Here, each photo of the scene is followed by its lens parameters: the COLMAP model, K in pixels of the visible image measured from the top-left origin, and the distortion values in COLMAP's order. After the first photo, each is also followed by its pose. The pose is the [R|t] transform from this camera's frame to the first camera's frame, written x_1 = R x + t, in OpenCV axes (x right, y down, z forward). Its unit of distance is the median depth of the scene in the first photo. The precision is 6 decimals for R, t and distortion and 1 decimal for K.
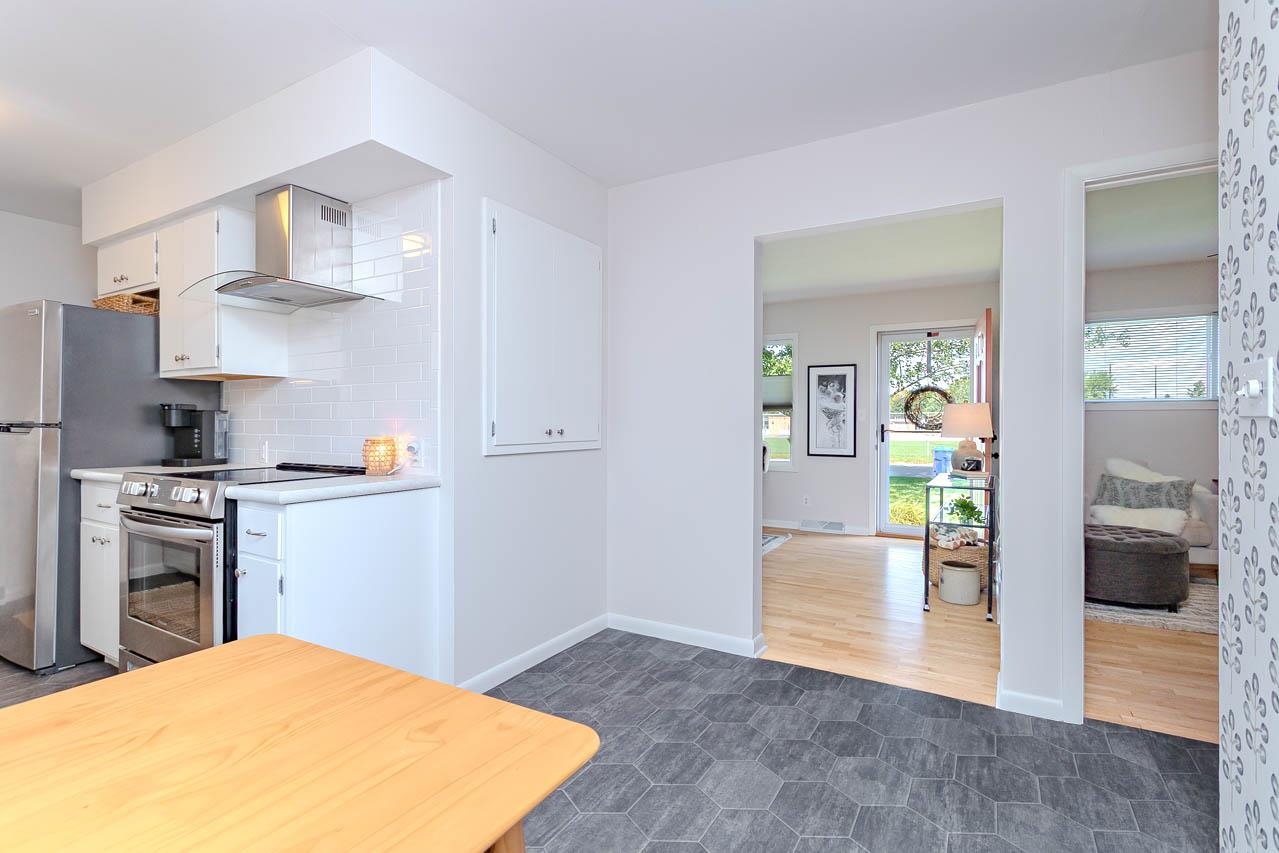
lens RADIAL K [[603.7, 0, 637.5], [0, 603.7, 423.9], [0, 0, 1]] dist [0.001769, 0.000185]
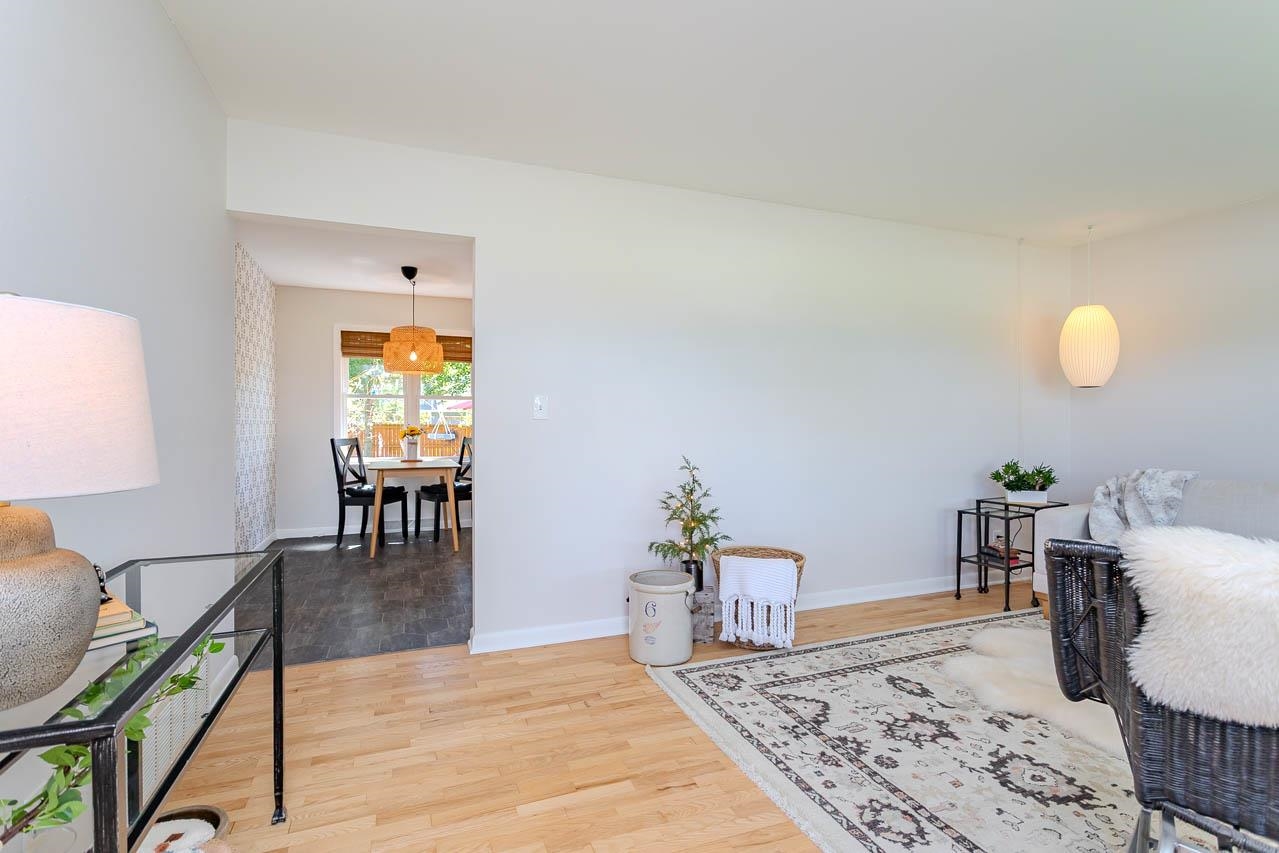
lens RADIAL K [[603.7, 0, 637.5], [0, 603.7, 423.9], [0, 0, 1]] dist [0.001769, 0.000185]
pose [[-0.621296, -0.001503, -0.783574, 0.973094], [-0.002975, 0.999995, 0.000442, 0.001697], [0.783570, 0.002606, -0.621298, 2.181666]]
